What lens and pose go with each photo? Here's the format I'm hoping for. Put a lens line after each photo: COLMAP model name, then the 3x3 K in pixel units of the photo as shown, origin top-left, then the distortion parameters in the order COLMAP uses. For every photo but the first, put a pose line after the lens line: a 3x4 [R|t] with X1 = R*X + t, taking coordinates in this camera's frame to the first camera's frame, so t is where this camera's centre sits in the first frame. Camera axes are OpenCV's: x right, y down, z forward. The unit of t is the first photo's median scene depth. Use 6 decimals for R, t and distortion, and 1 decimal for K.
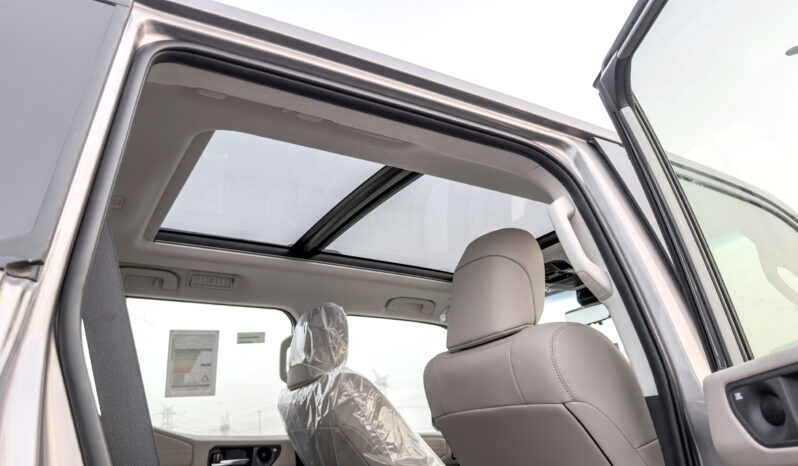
lens RADIAL K [[584.6, 0, 399.8], [0, 584.6, 235.0], [0, 0, 1]] dist [0.005928, -0.001006]
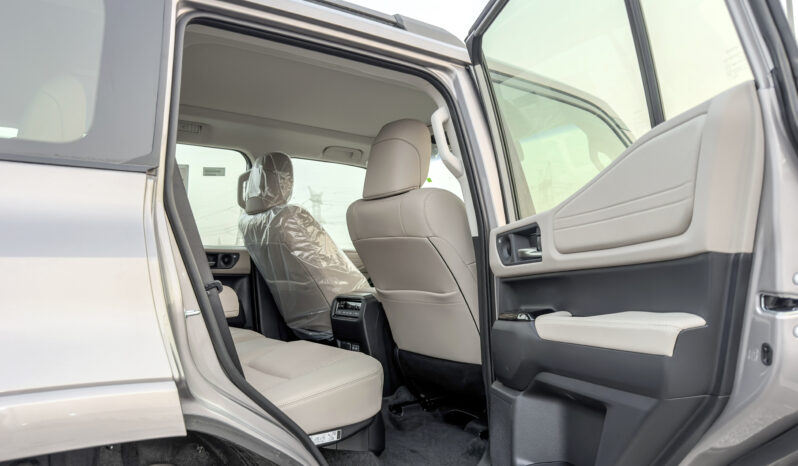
lens RADIAL K [[593.7, 0, 399.0], [0, 593.7, 233.0], [0, 0, 1]] dist [0.006446, -0.000970]
pose [[0.992663, 0.048484, 0.110769, 0.006713], [-0.079142, 0.953123, 0.292051, -0.124447], [-0.091417, -0.298675, 0.949966, -0.349106]]
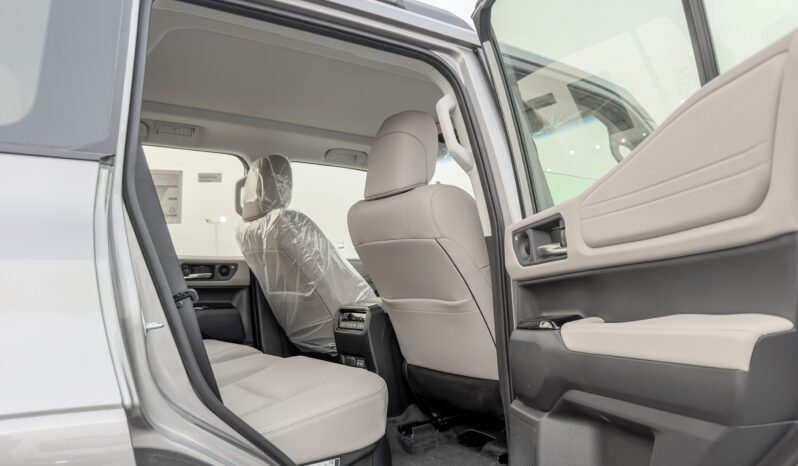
lens RADIAL K [[593.7, 0, 399.0], [0, 593.7, 233.0], [0, 0, 1]] dist [0.006446, -0.000970]
pose [[0.995735, 0.031949, 0.086554, 0.032801], [-0.054464, 0.960775, 0.271929, -0.079415], [-0.074471, -0.275483, 0.958417, -0.261388]]
